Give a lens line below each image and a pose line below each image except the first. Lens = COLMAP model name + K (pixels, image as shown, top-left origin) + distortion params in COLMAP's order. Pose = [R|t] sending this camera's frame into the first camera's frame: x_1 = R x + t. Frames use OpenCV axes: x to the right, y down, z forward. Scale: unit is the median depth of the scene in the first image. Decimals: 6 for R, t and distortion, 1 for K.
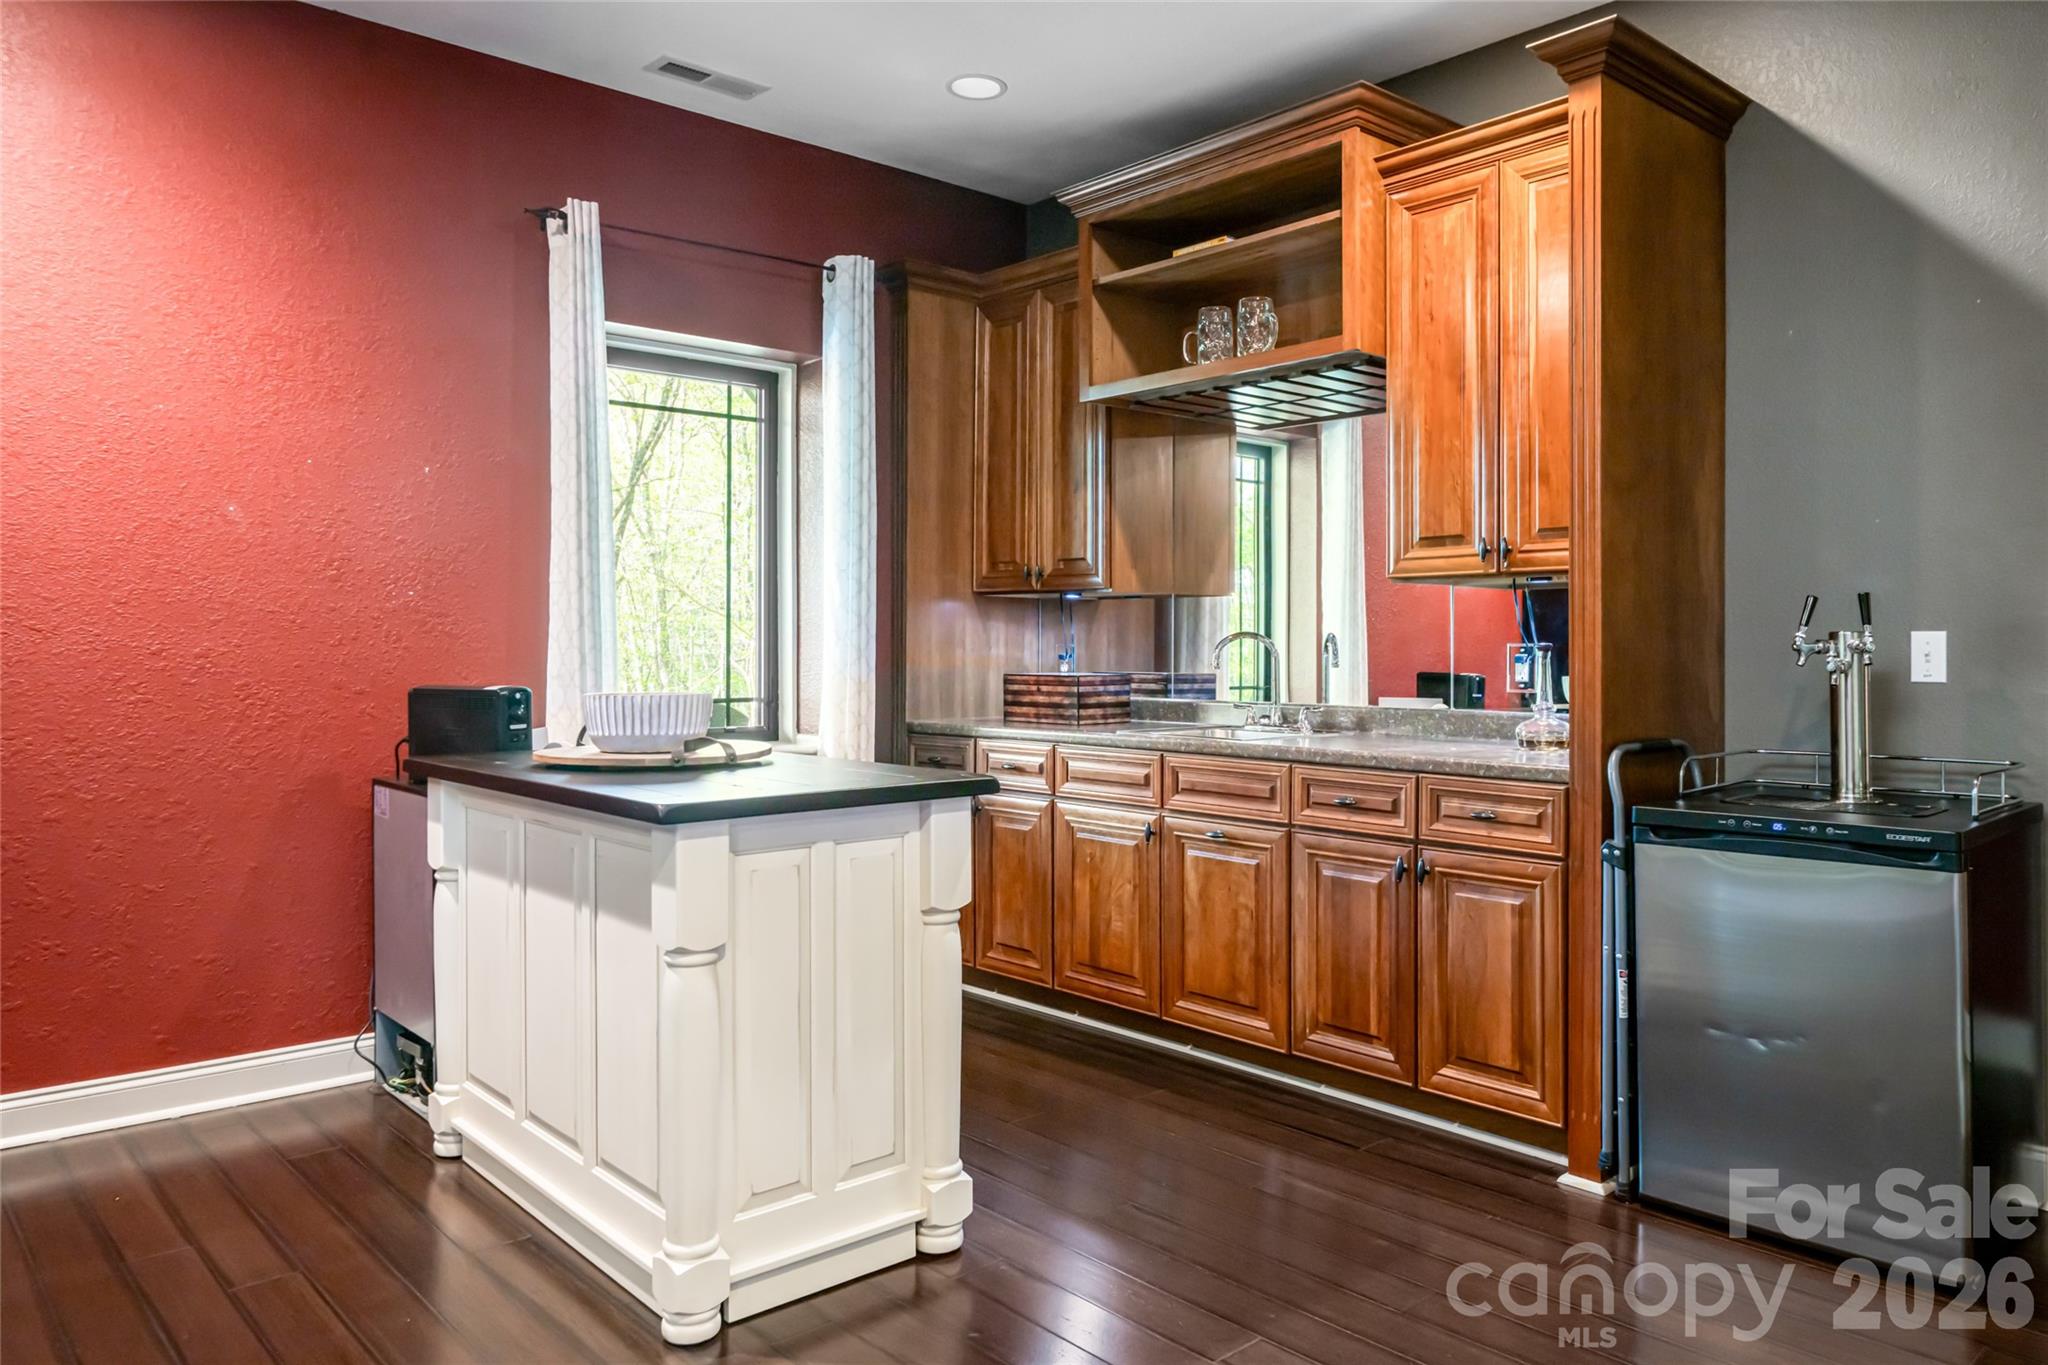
lens RADIAL K [[1412.3, 0, 1023.4], [0, 1412.3, 674.7], [0, 0, 1]] dist [0.004925, 0.000088]
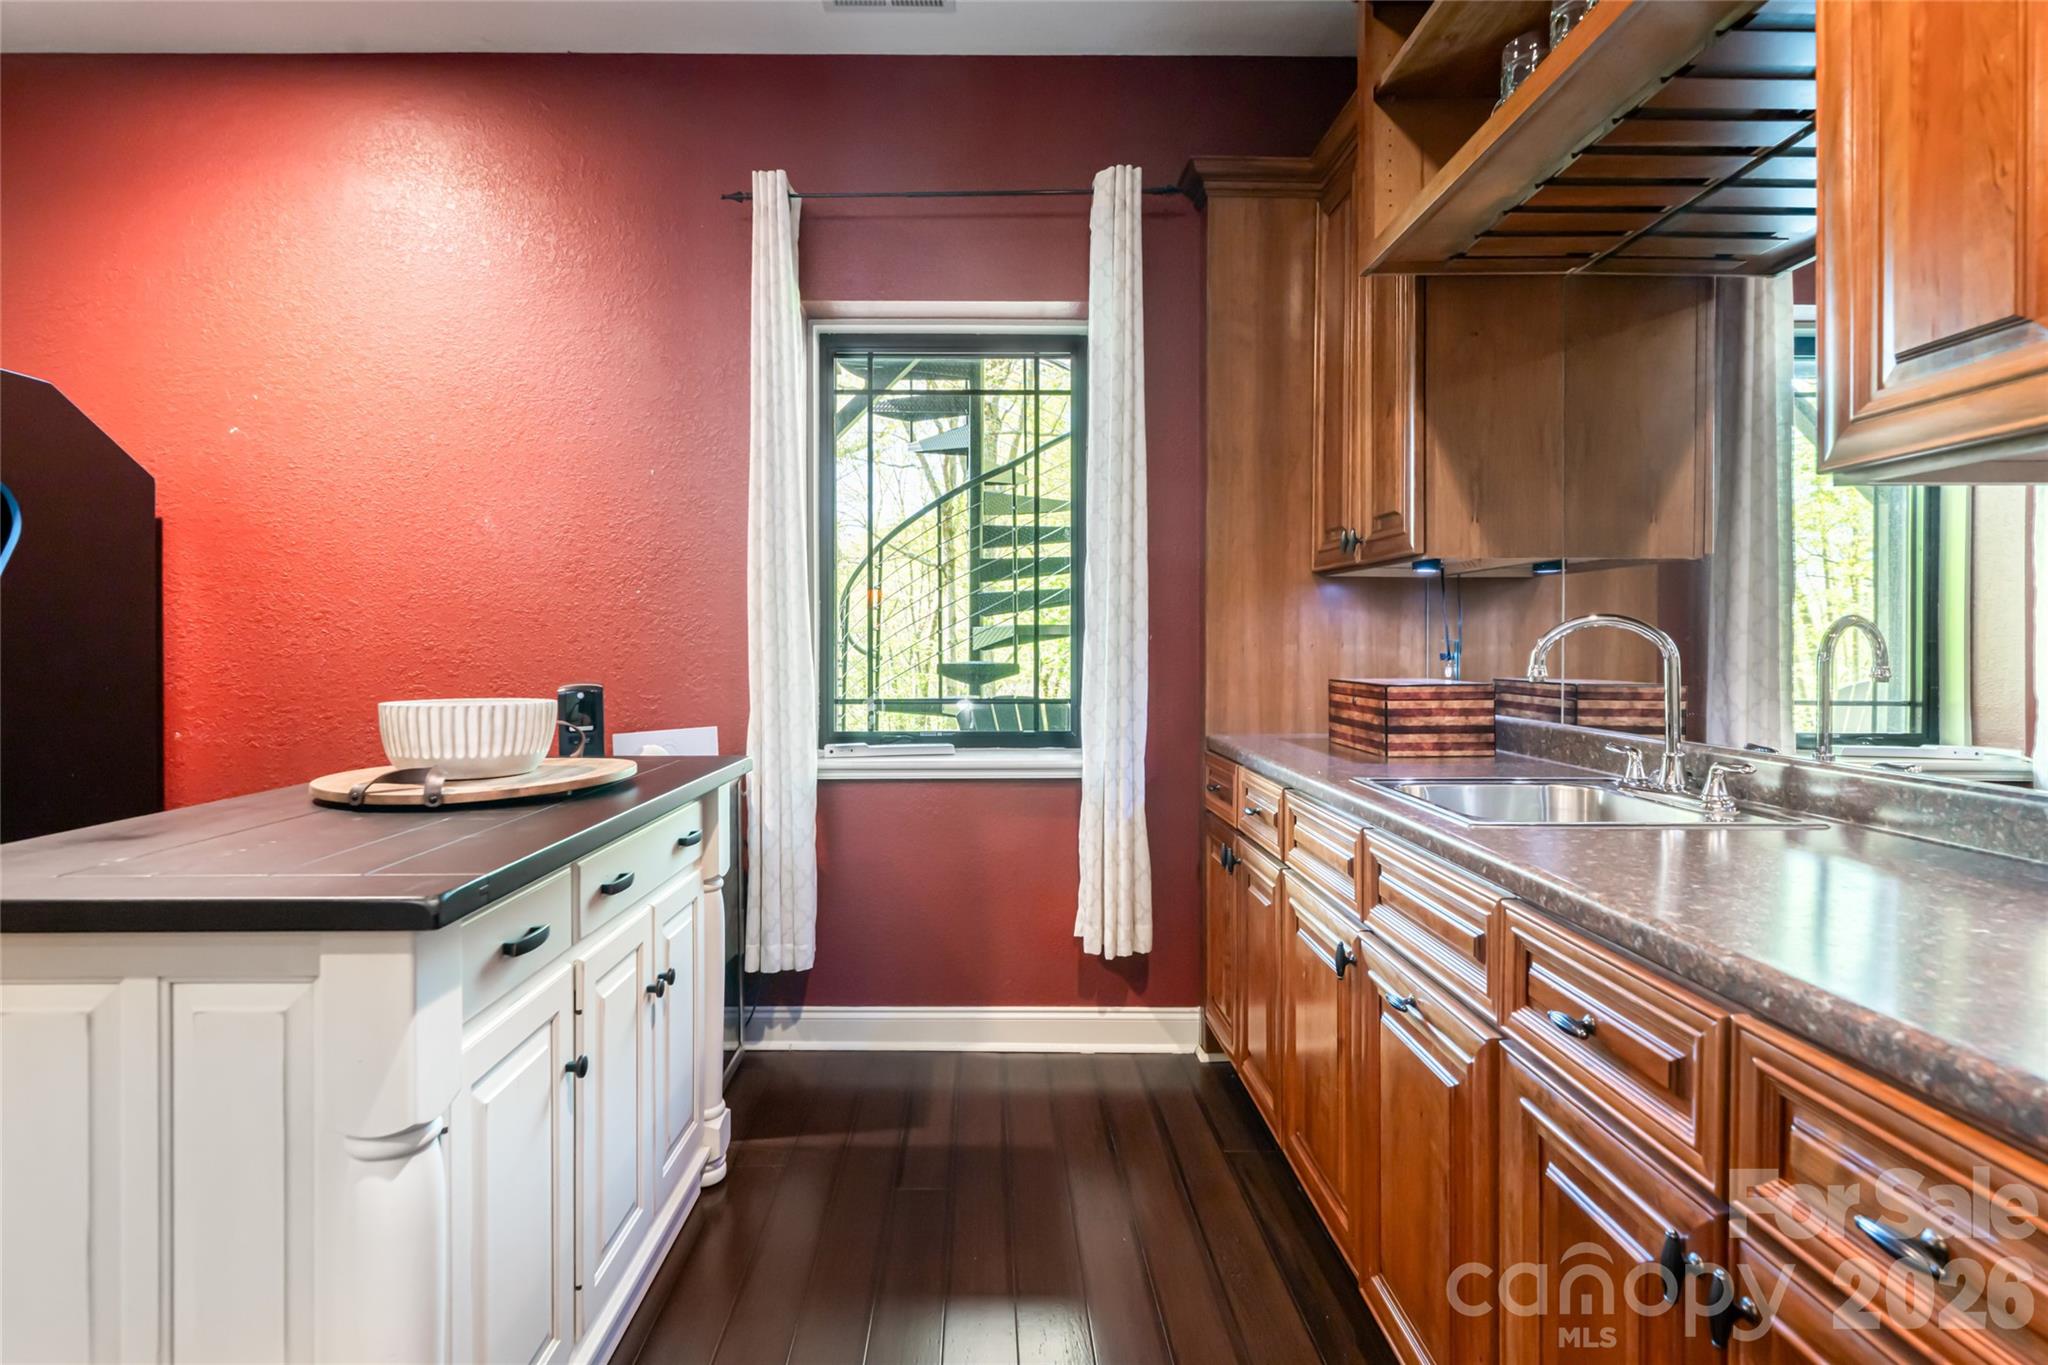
lens RADIAL K [[1022.4, 0, 1021.9], [0, 1022.4, 660.9], [0, 0, 1]] dist [0.002824, -0.000364]
pose [[0.764152, 0.011936, -0.644926, 0.219410], [-0.011009, 0.999924, 0.005463, -0.011582], [0.644943, 0.002926, 0.764225, 0.494259]]
